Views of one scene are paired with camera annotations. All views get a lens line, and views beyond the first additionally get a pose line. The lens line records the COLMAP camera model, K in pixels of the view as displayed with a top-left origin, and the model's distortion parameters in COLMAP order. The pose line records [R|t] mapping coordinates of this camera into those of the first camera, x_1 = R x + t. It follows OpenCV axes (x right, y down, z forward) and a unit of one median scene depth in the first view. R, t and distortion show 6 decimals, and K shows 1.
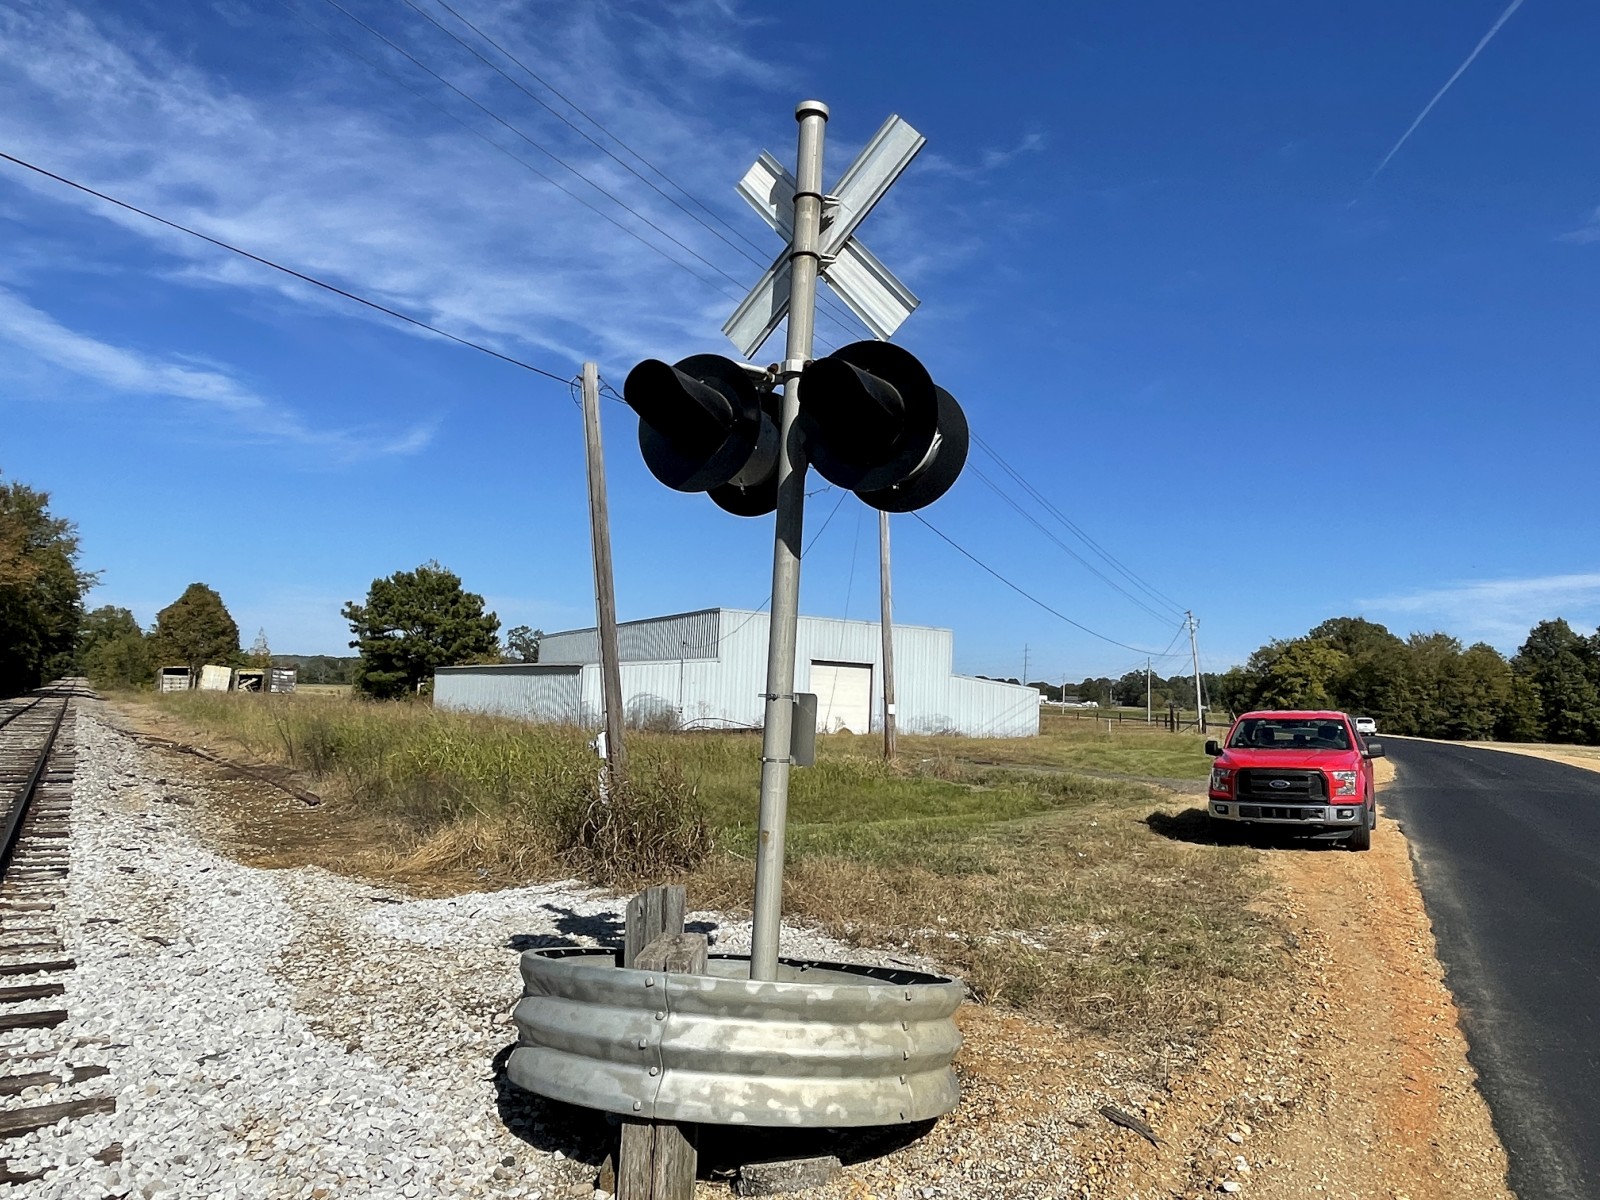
lens RADIAL K [[1055.9, 0, 799.3], [0, 1055.9, 613.7], [0, 0, 1]] dist [-0.003182, 0.001613]
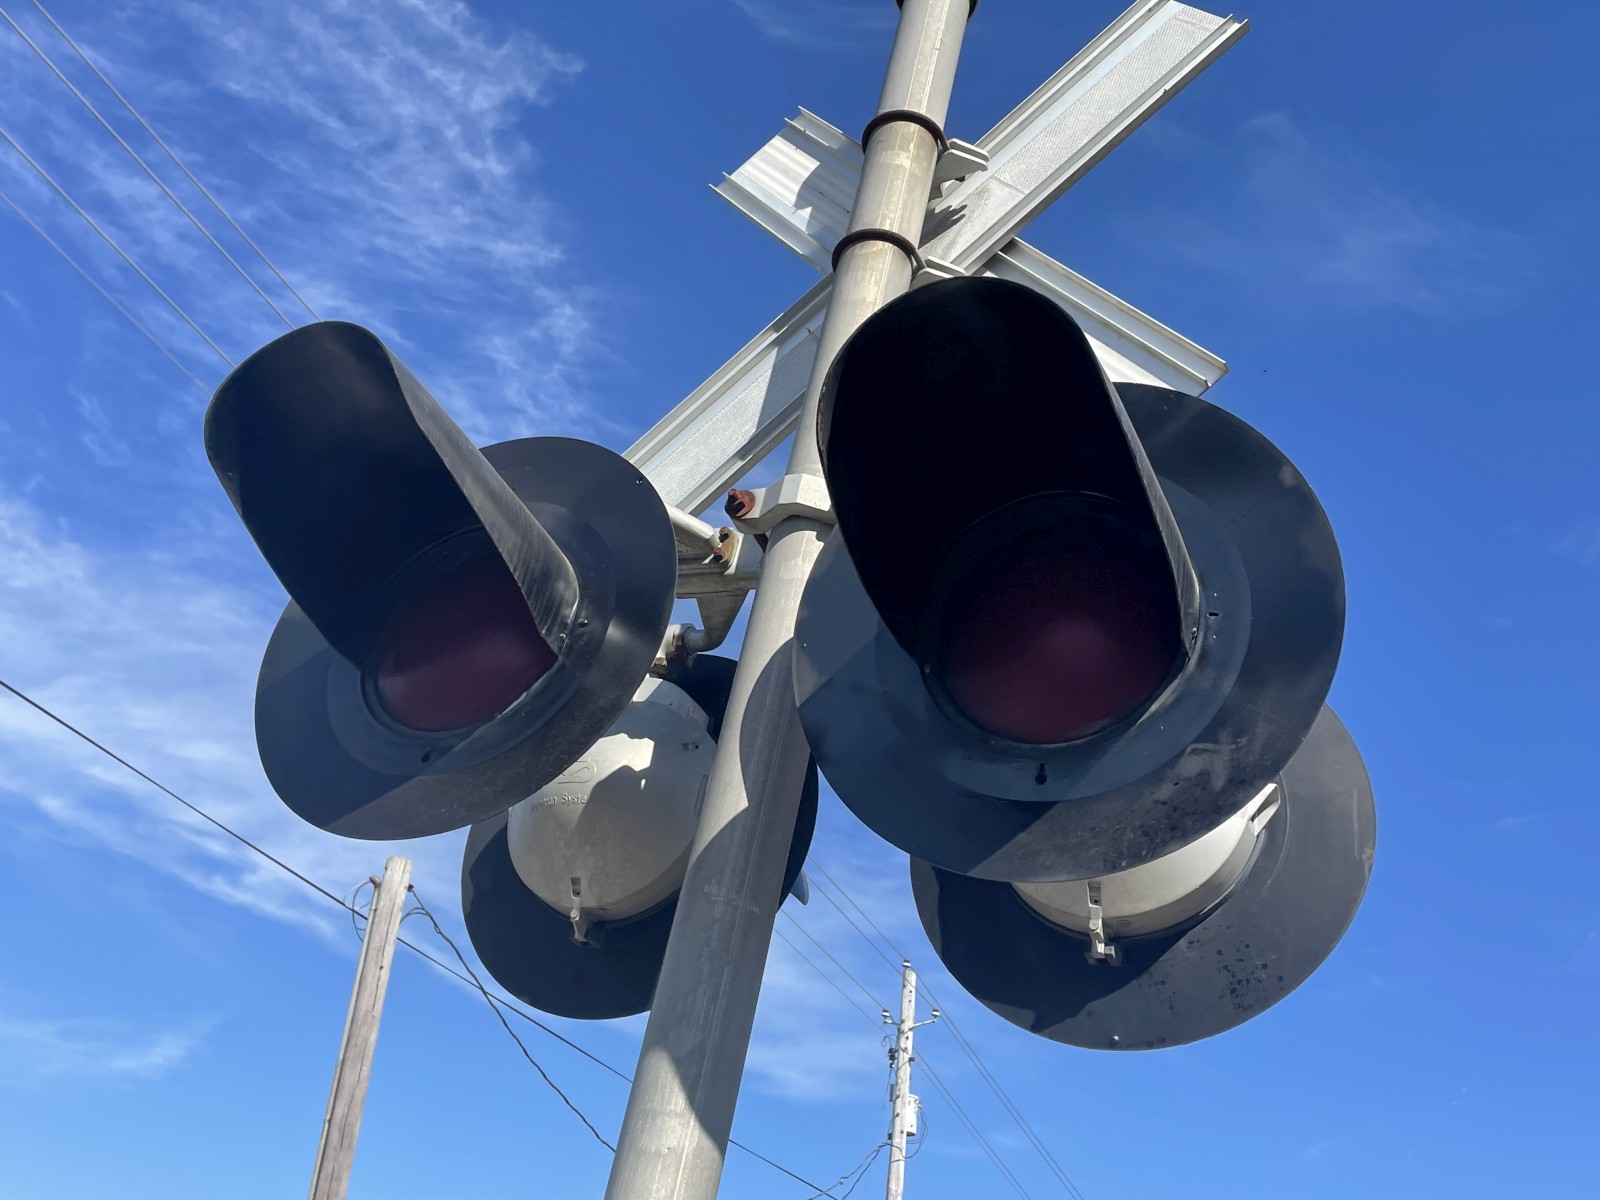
lens RADIAL K [[1591.2, 0, 792.1], [0, 1591.2, 595.8], [0, 0, 1]] dist [0.026429, 0.000000]
pose [[0.989167, 0.144166, -0.027646, 0.003867], [-0.139907, 0.868892, -0.474819, 0.005389], [-0.044431, 0.473544, 0.879649, 0.301169]]
